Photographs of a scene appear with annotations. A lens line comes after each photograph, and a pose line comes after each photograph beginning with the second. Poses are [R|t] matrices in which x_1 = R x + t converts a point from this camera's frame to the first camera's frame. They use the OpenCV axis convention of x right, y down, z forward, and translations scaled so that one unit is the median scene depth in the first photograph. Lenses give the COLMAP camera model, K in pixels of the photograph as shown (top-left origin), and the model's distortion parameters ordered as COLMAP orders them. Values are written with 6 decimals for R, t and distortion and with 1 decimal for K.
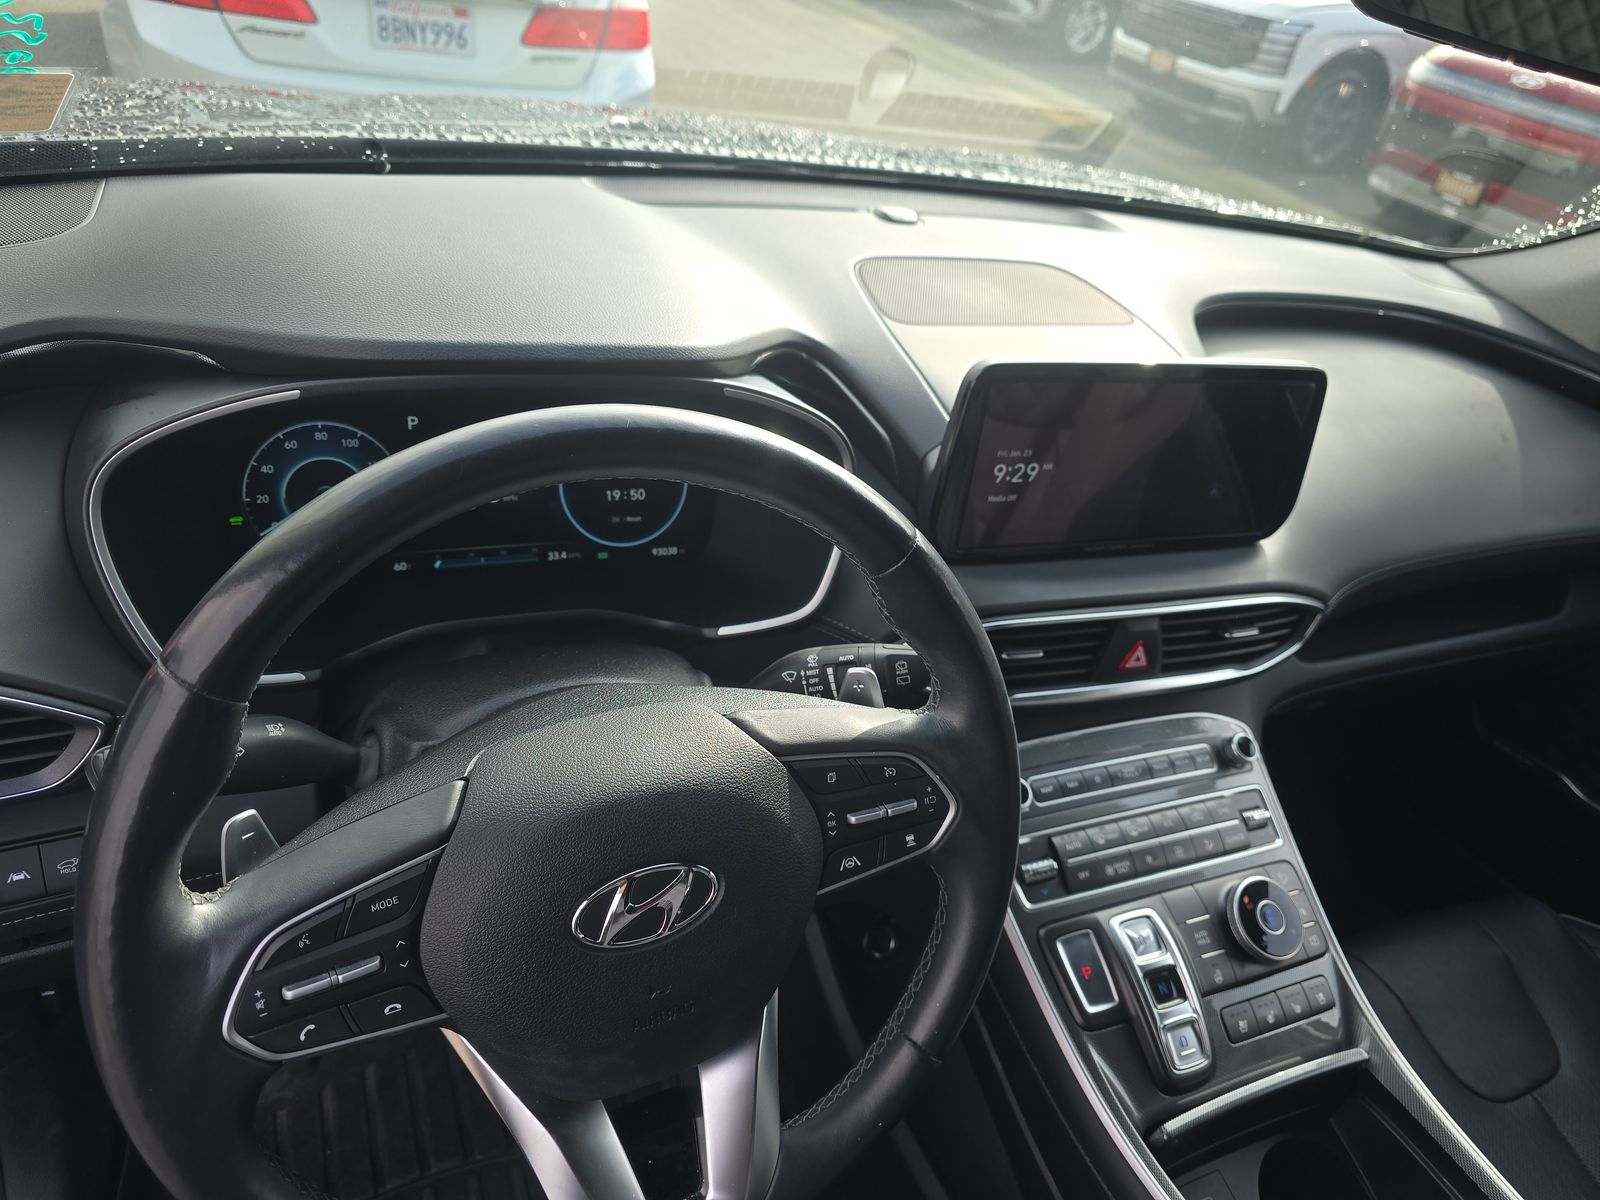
lens RADIAL K [[1105.6, 0, 800.0], [0, 1105.6, 600.0], [0, 0, 1]] dist [0.062066, -0.069817]
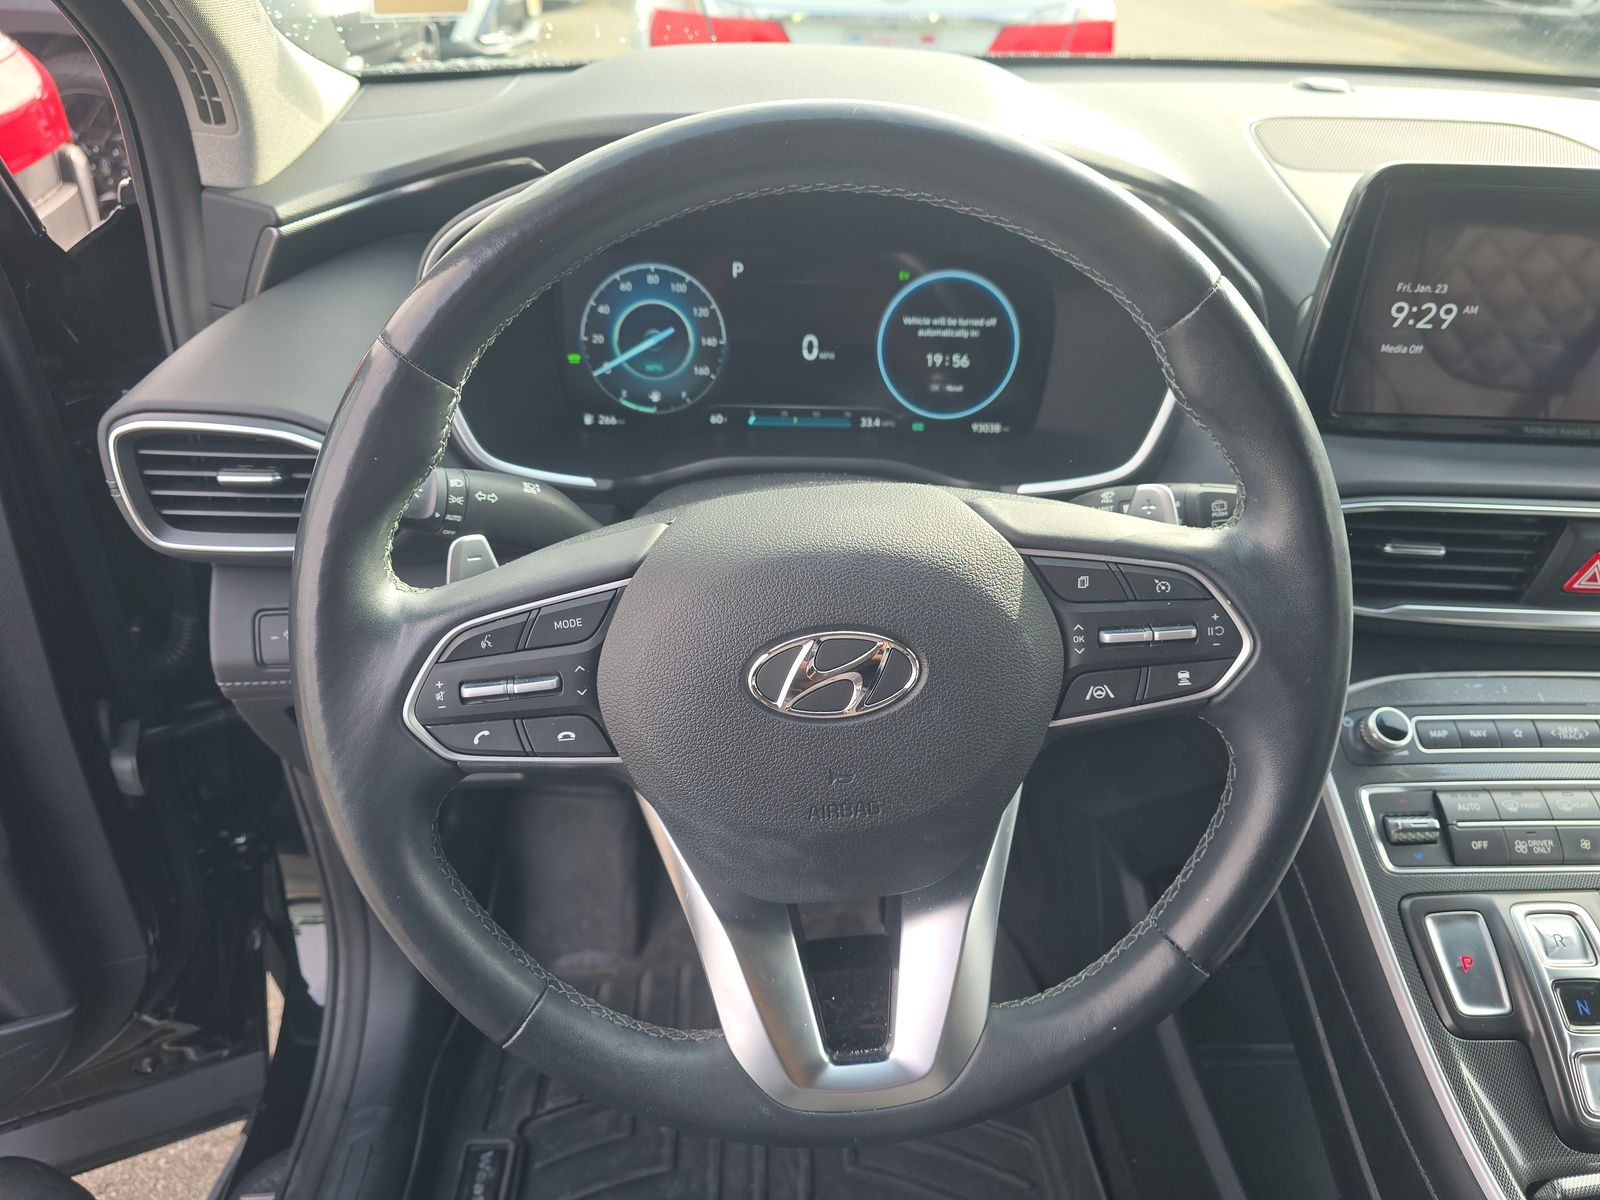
lens RADIAL K [[1105.6, 0, 800.0], [0, 1105.6, 600.0], [0, 0, 1]] dist [0.062066, -0.069817]
pose [[0.922702, 0.085913, -0.375820, 0.104281], [-0.104103, 0.994163, -0.028322, 0.157042], [0.371193, 0.065257, 0.926260, 0.113250]]
